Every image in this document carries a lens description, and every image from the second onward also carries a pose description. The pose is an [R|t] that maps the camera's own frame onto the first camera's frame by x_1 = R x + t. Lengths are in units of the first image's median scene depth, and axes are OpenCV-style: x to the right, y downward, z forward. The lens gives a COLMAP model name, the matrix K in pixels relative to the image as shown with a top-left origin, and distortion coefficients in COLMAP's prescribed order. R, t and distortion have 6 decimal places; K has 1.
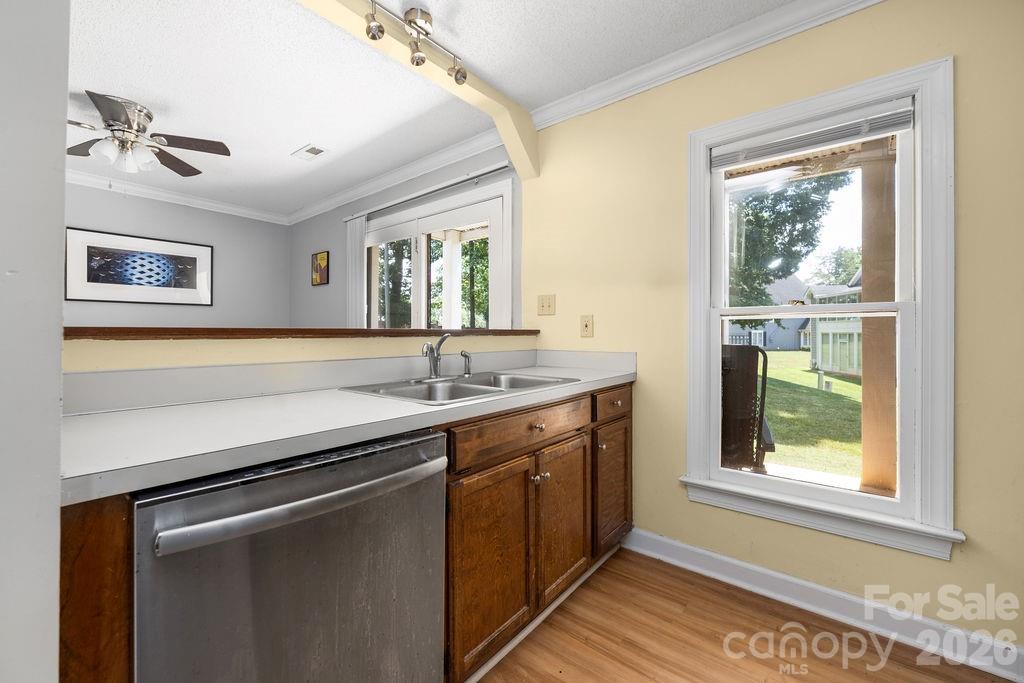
lens RADIAL K [[423.4, 0, 510.9], [0, 423.4, 333.8], [0, 0, 1]] dist [-0.002237, -0.000209]
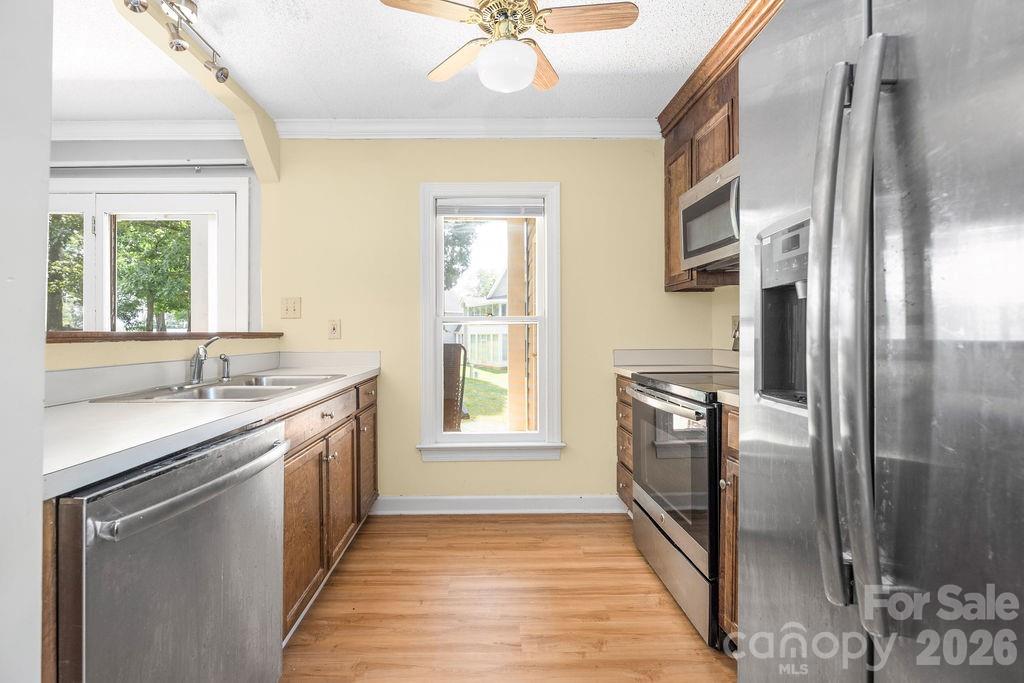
lens RADIAL K [[415.6, 0, 508.3], [0, 415.6, 337.0], [0, 0, 1]] dist [-0.000618, -0.000037]
pose [[0.745910, -0.008478, 0.665993, -0.239269], [0.006503, 0.999964, 0.005446, -0.000640], [-0.666015, 0.000269, 0.745938, -0.144638]]
